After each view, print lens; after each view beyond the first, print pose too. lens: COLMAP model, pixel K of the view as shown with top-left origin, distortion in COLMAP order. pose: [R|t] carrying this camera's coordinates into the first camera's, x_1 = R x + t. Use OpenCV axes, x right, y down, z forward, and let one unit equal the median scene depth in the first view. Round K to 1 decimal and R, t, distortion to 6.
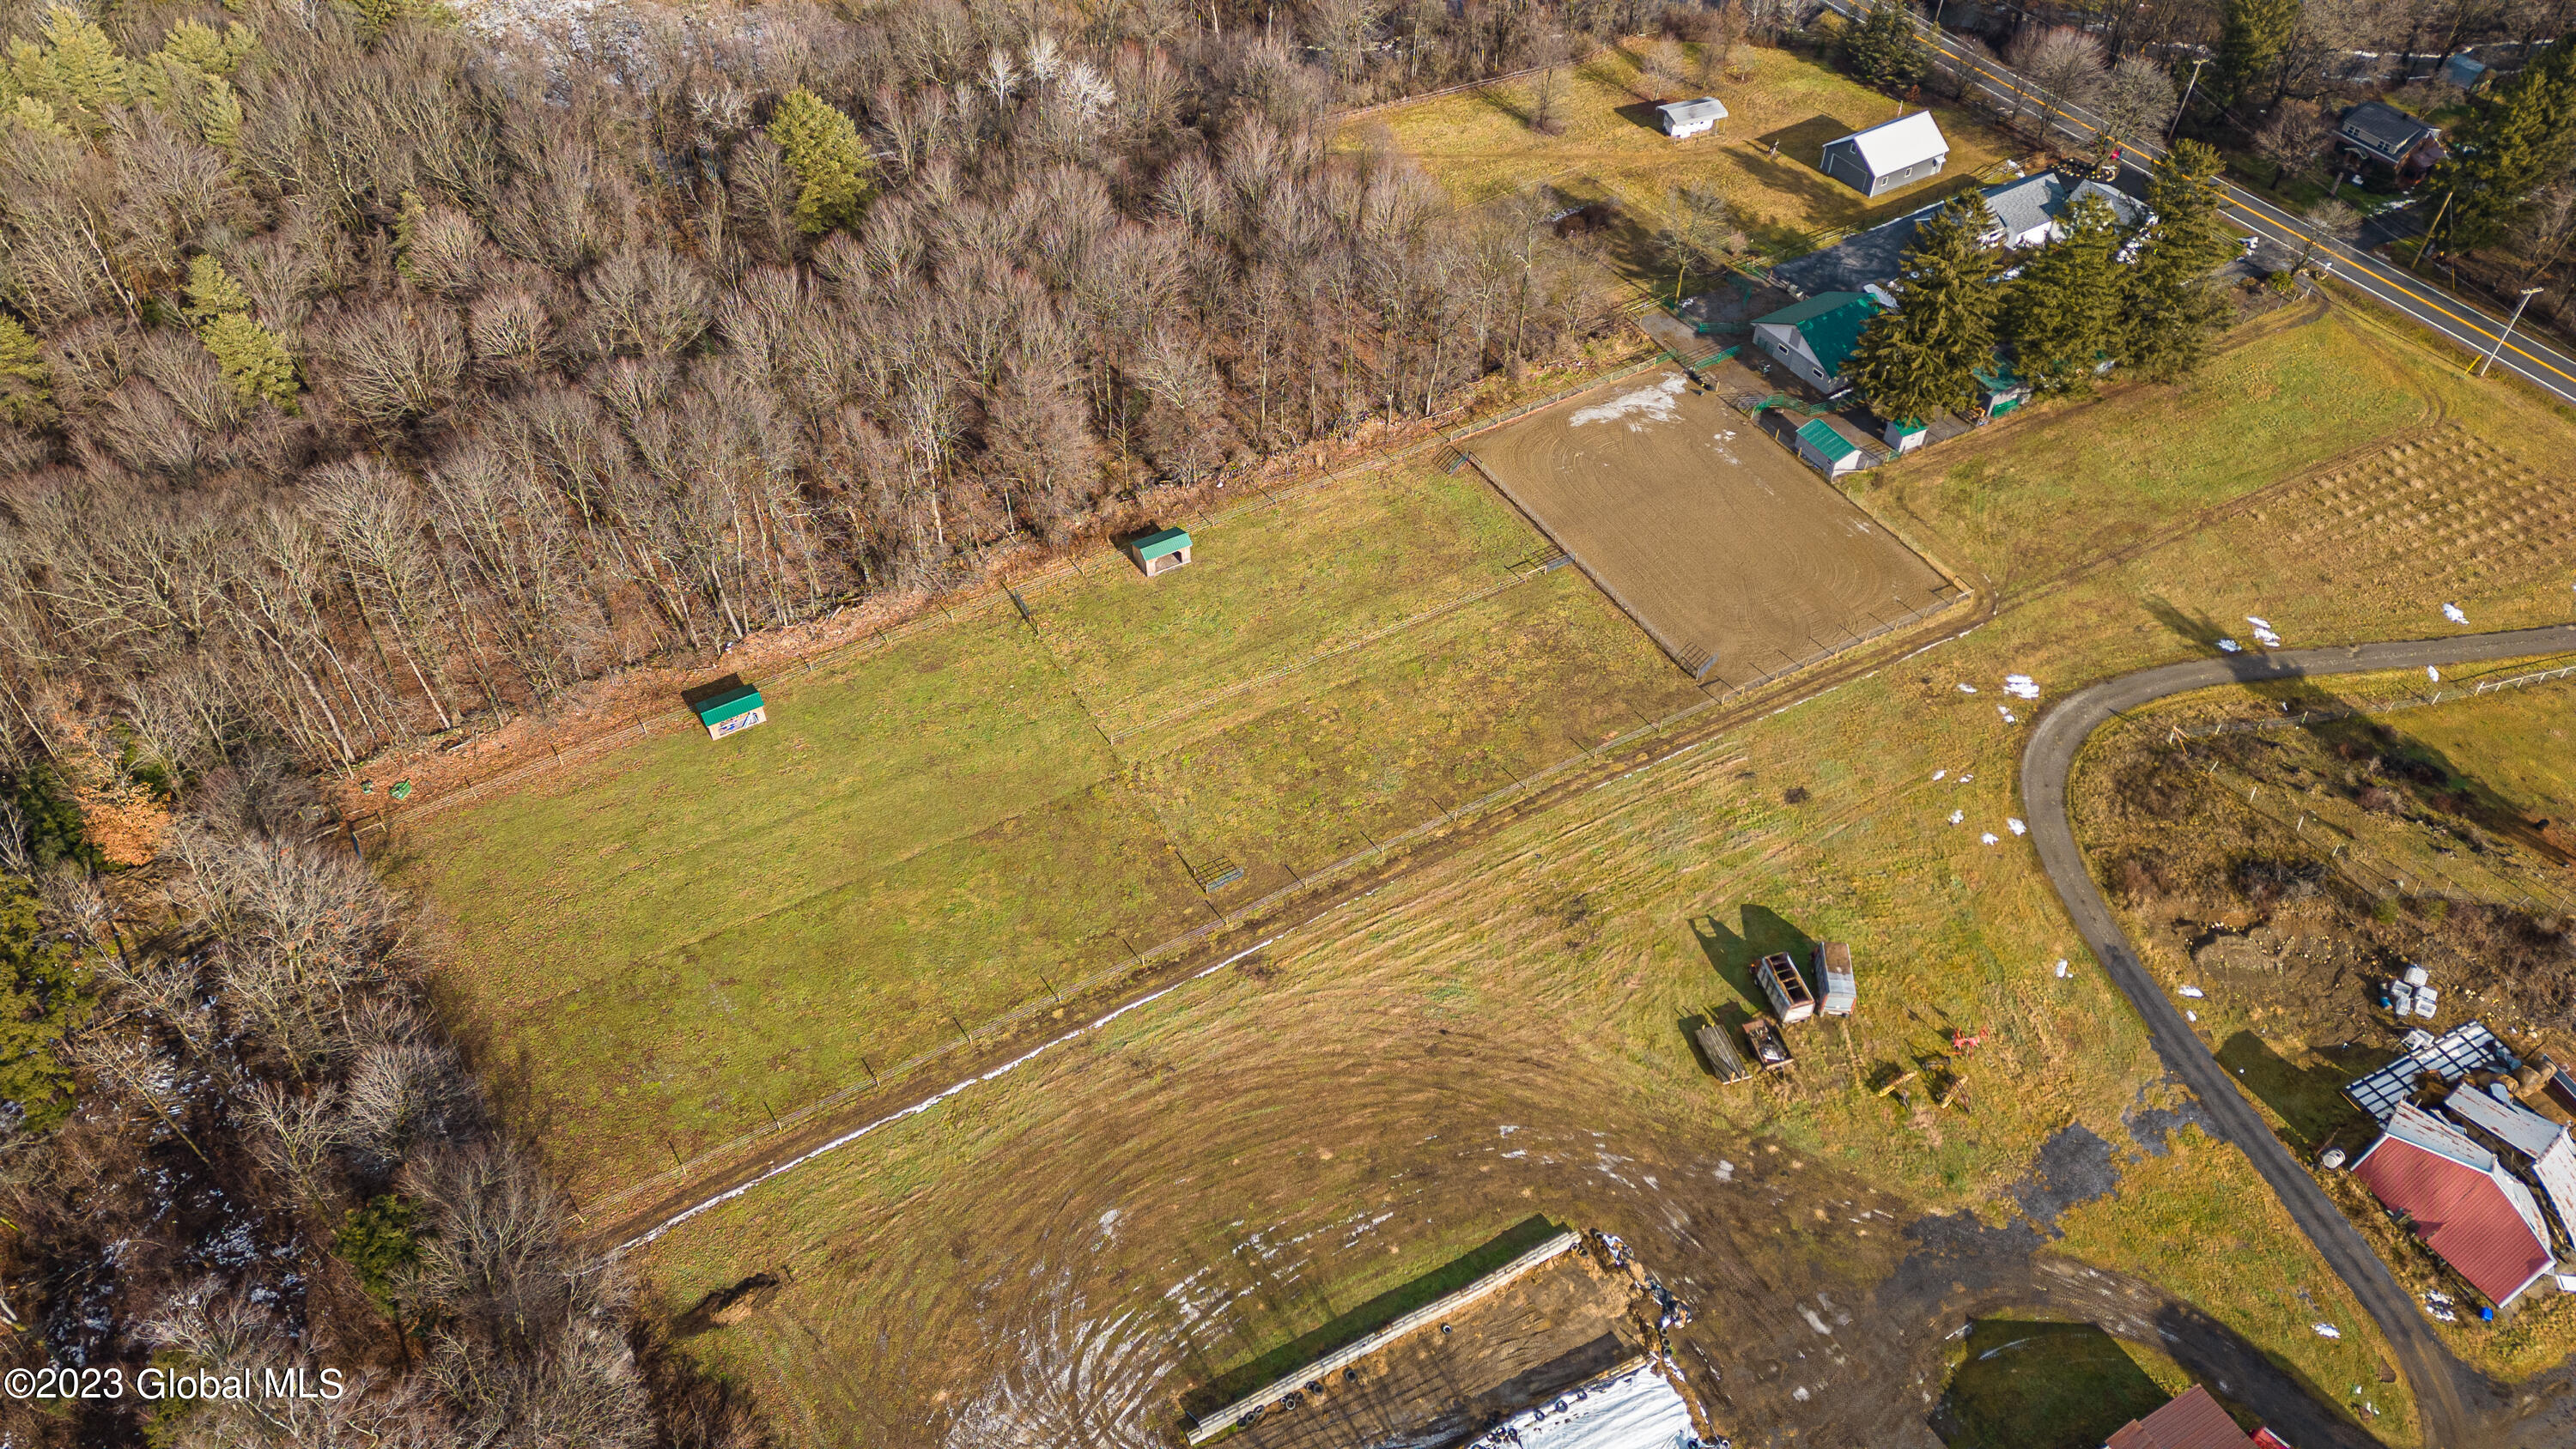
lens RADIAL K [[1789.2, 0, 1281.2], [0, 1789.2, 717.3], [0, 0, 1]] dist [0.073796, -0.061396]
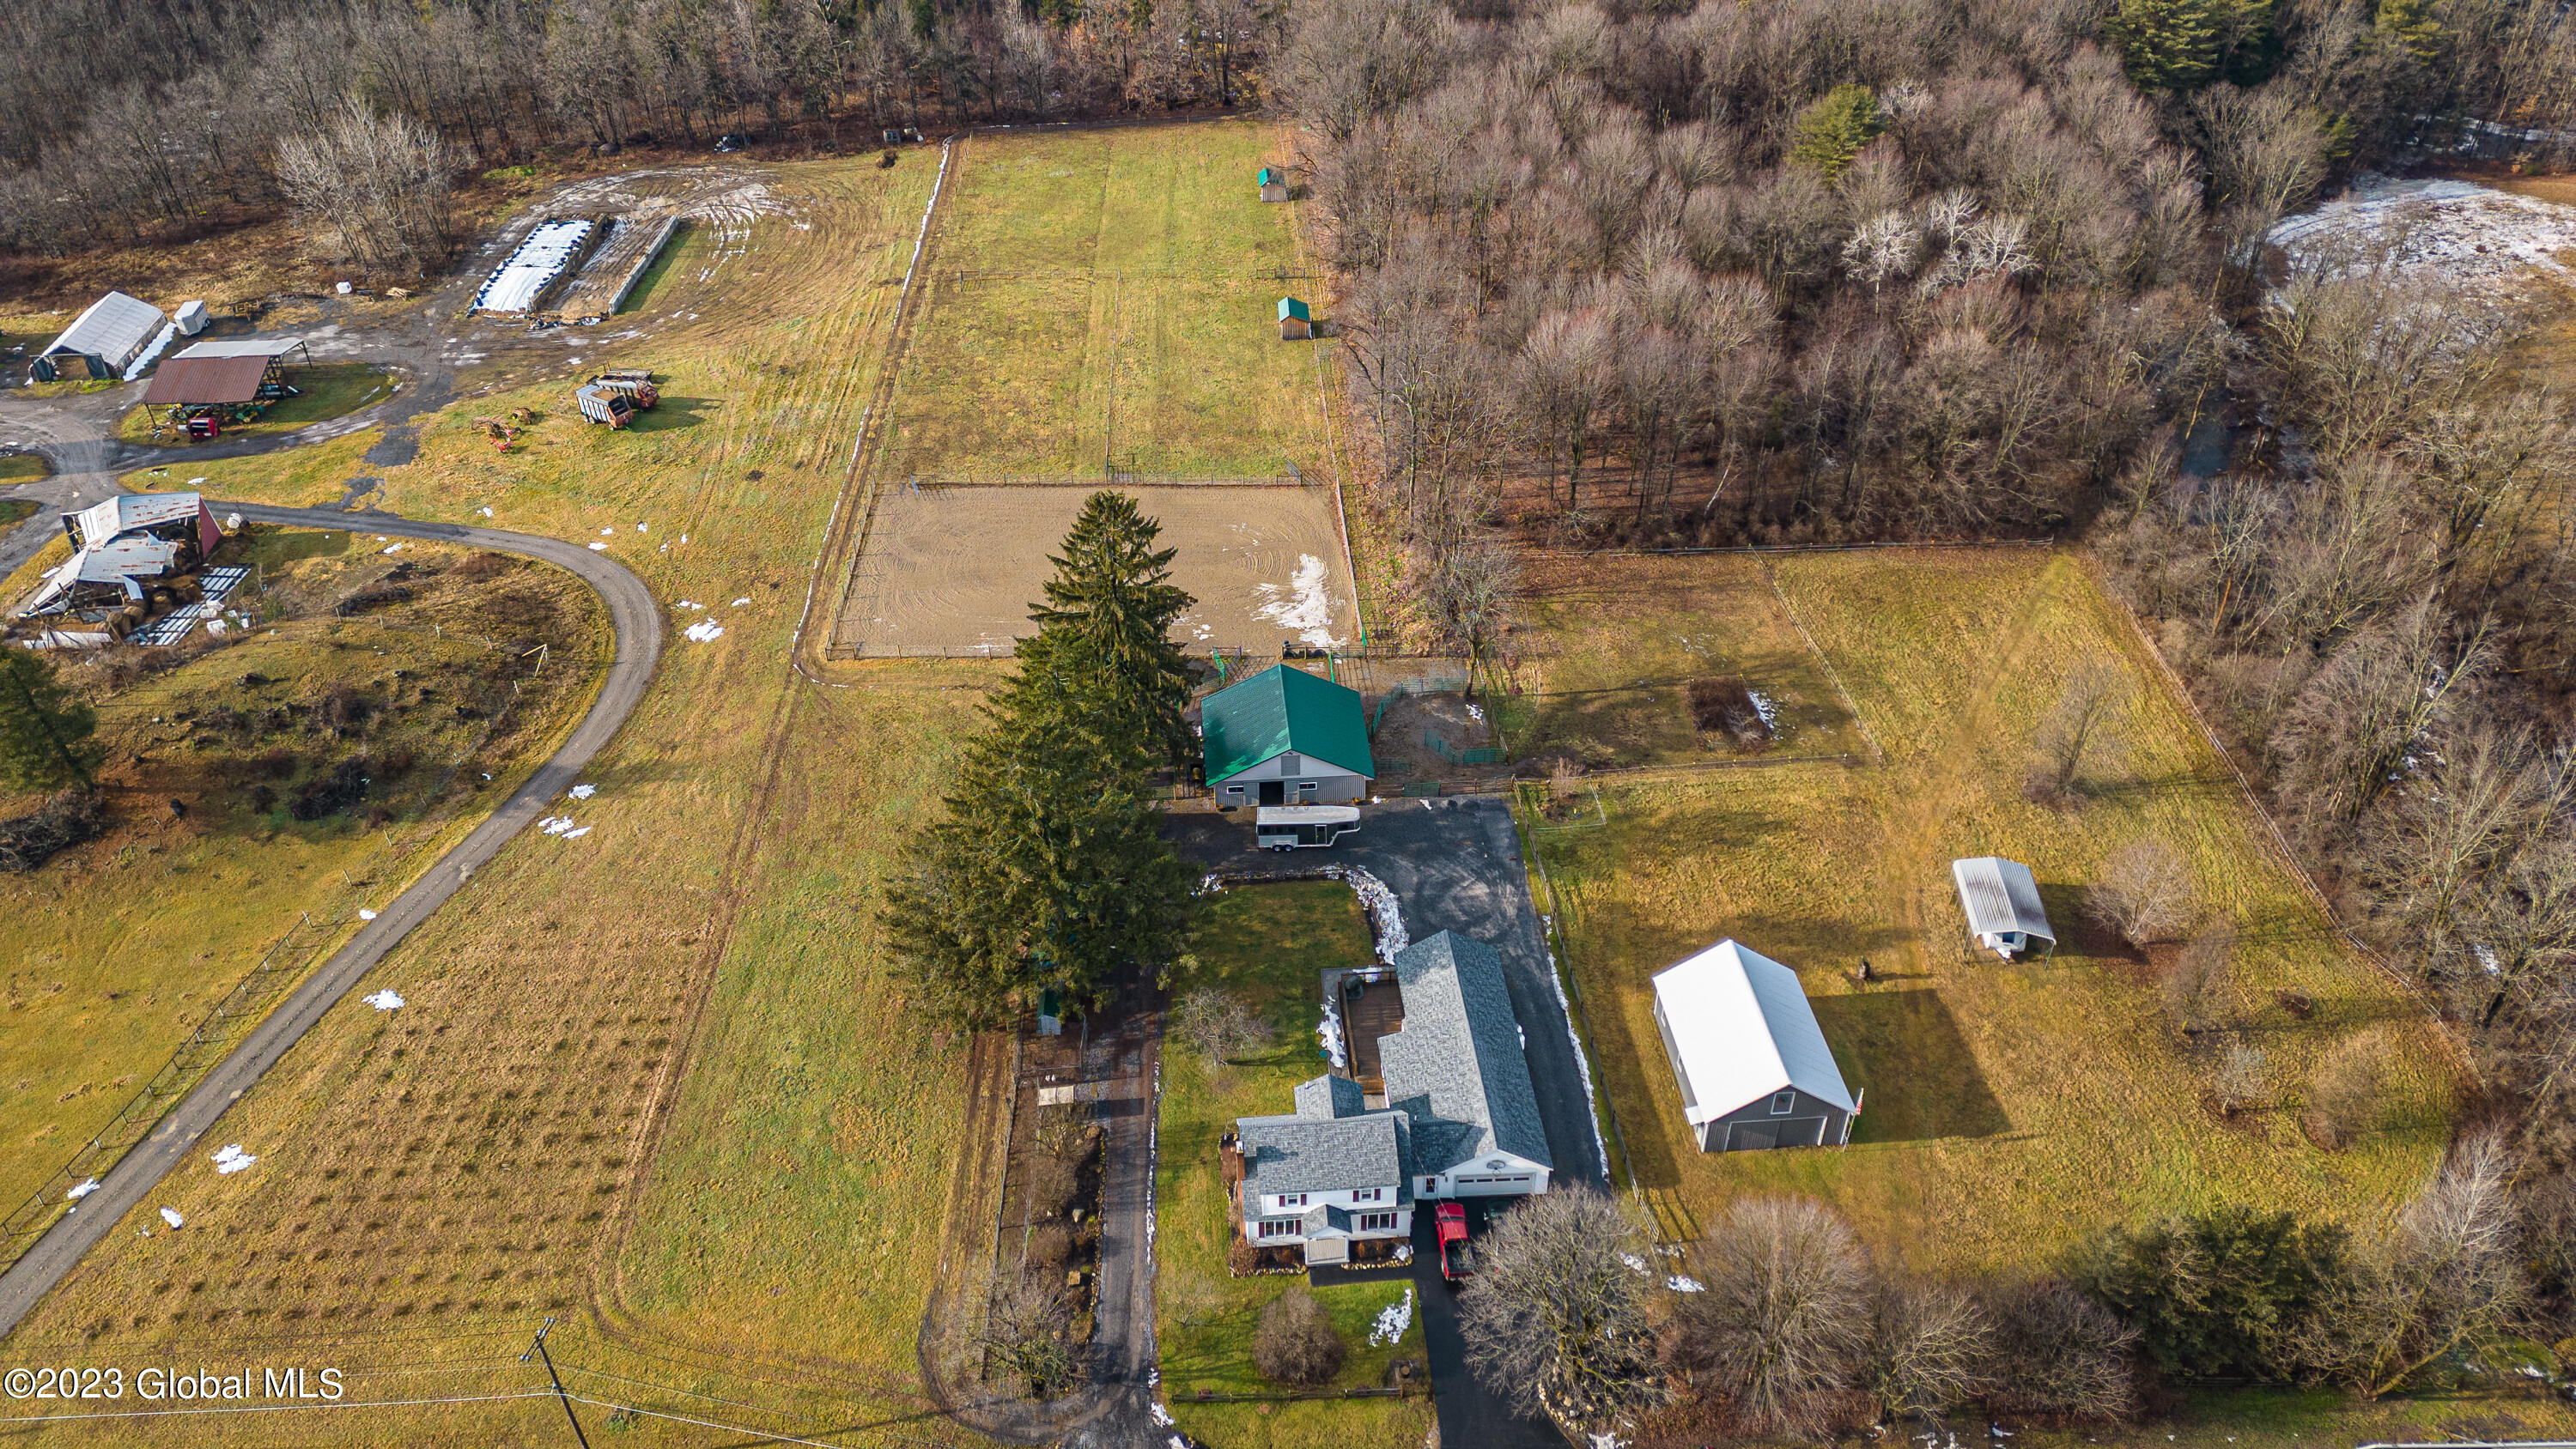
lens RADIAL K [[1789.2, 0, 1293.6], [0, 1789.2, 720.6], [0, 0, 1]] dist [0.073796, -0.061396]
pose [[-0.449669, 0.536145, -0.714385, 1.003990], [-0.633229, 0.372717, 0.678309, -0.870722], [0.629936, 0.757384, 0.171904, 1.093818]]
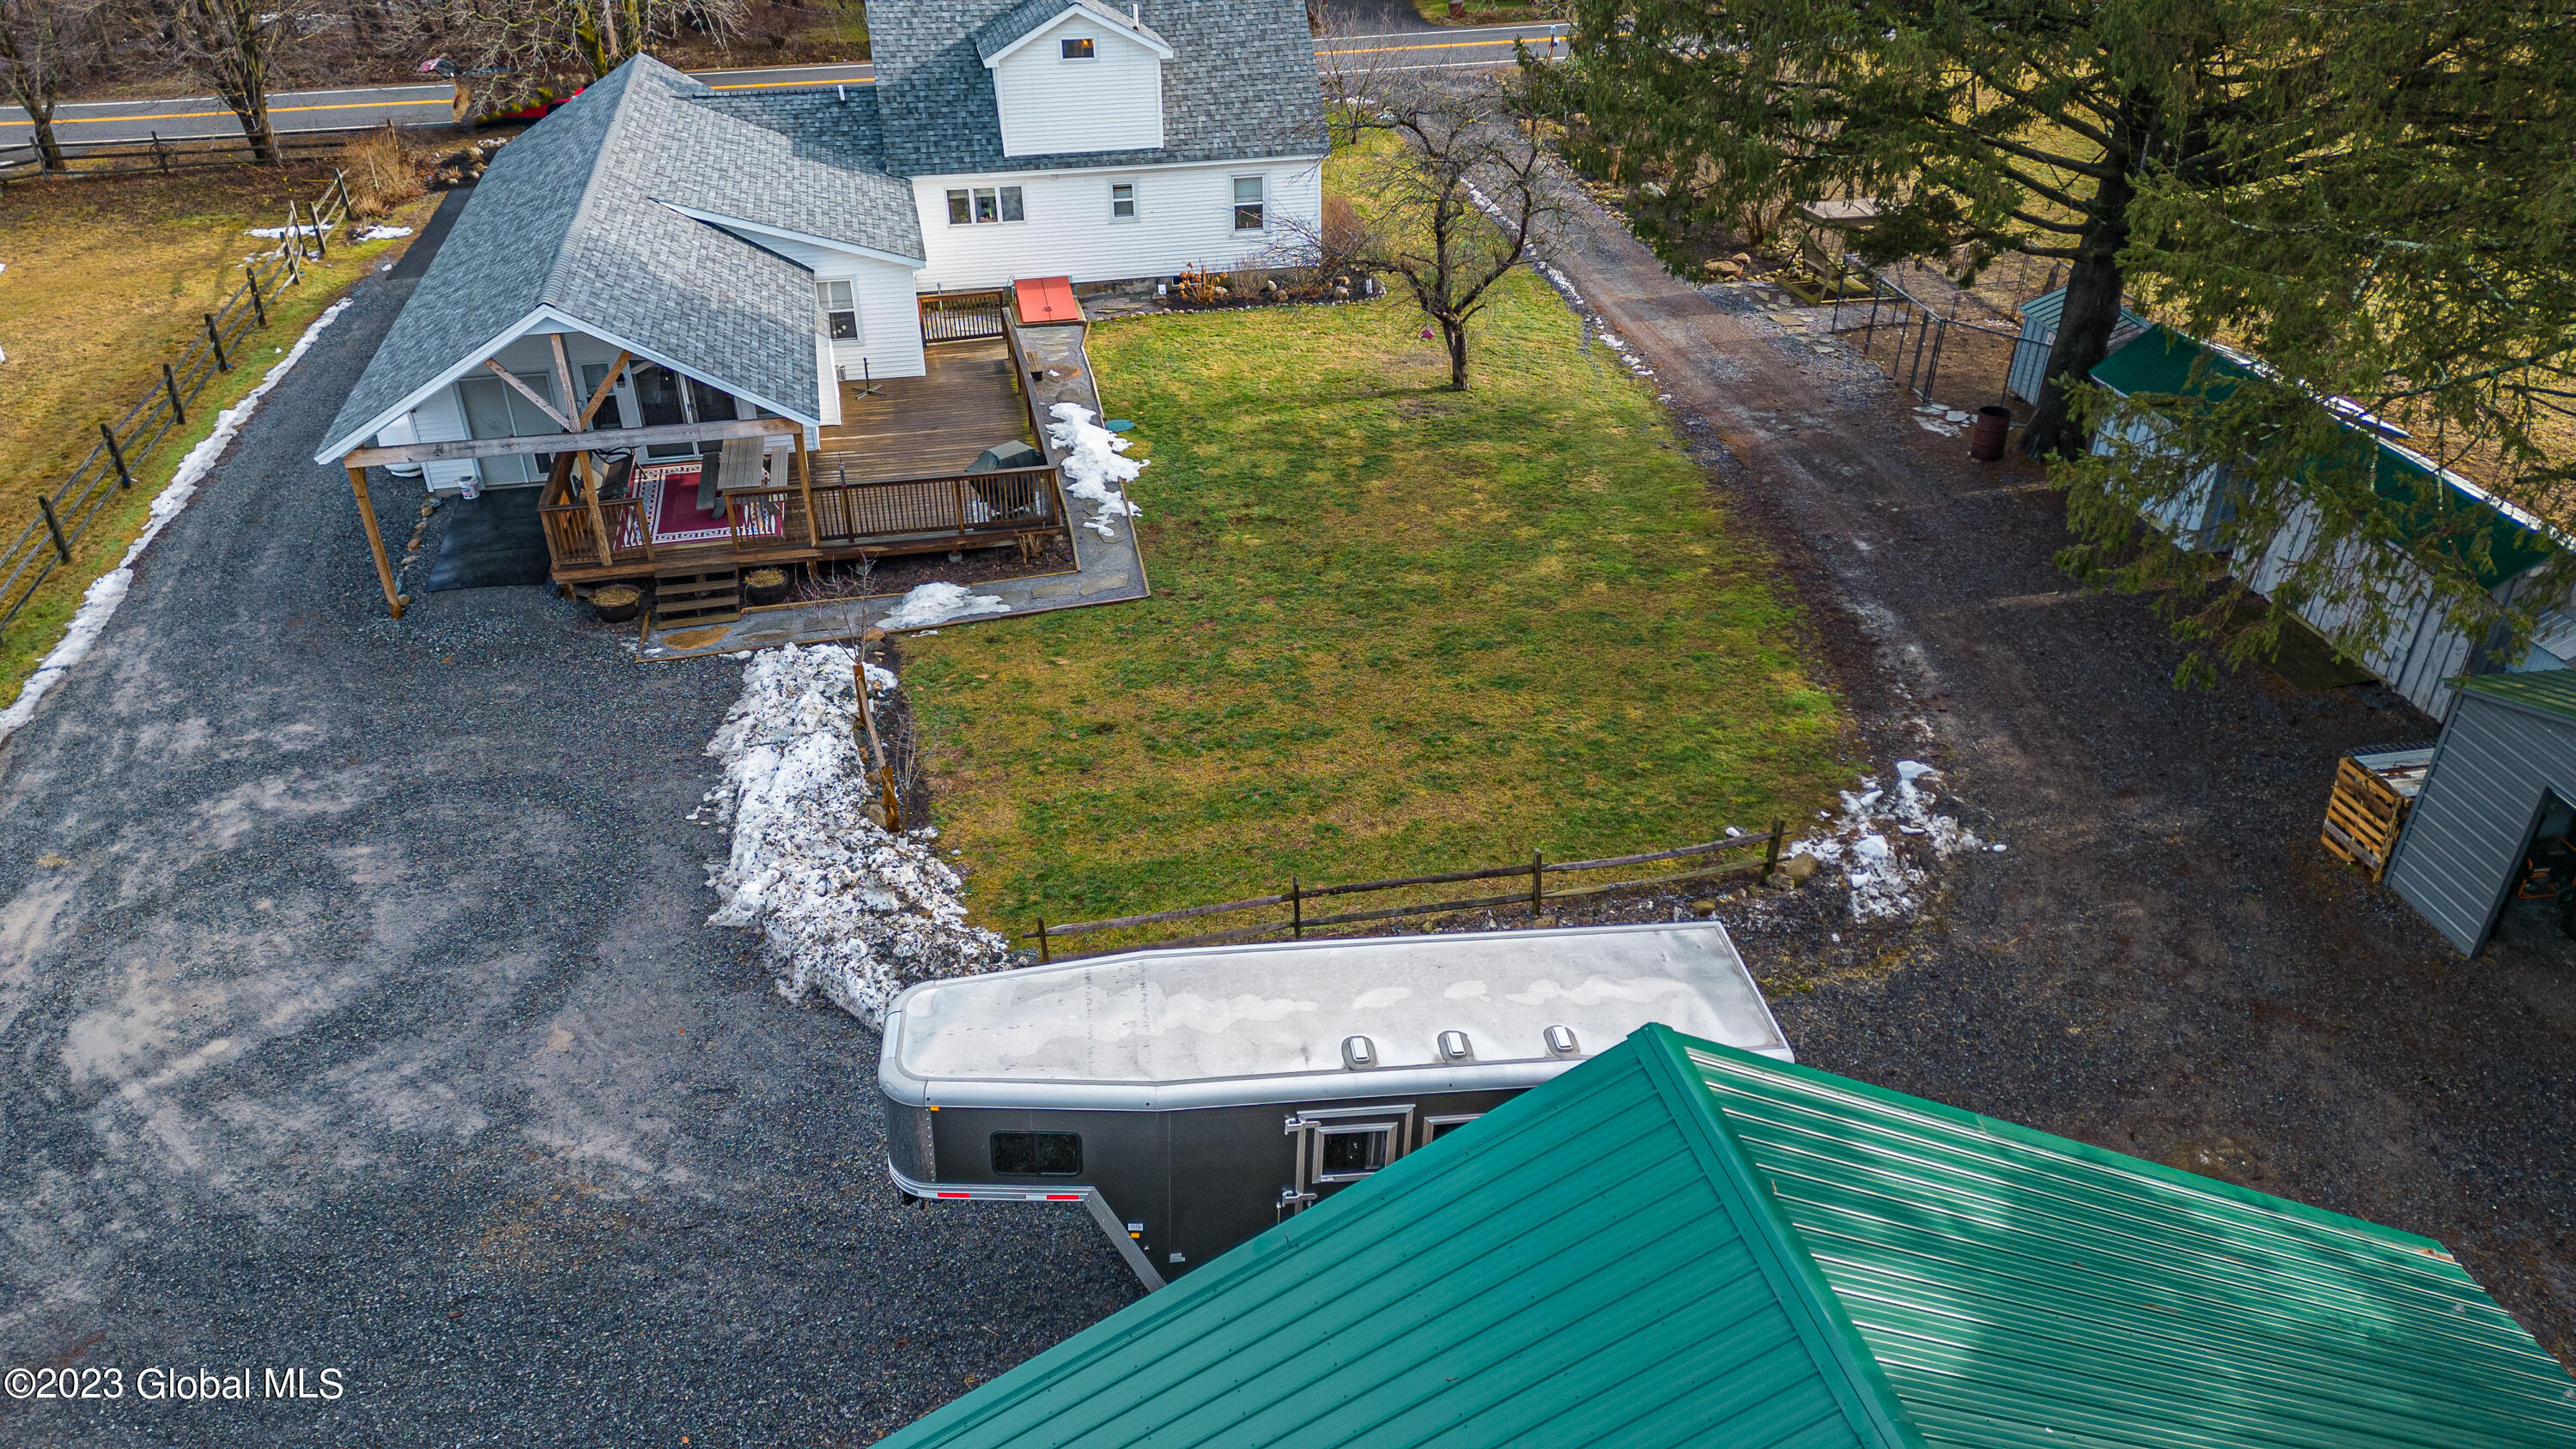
lens RADIAL K [[1789.2, 0, 1295.7], [0, 1789.2, 721.2], [0, 0, 1]] dist [0.073796, -0.061396]
pose [[0.324310, -0.483440, 0.813086, 0.355170], [0.670095, 0.724099, 0.163255, -0.321810], [-0.667679, 0.491900, 0.558784, 1.212853]]
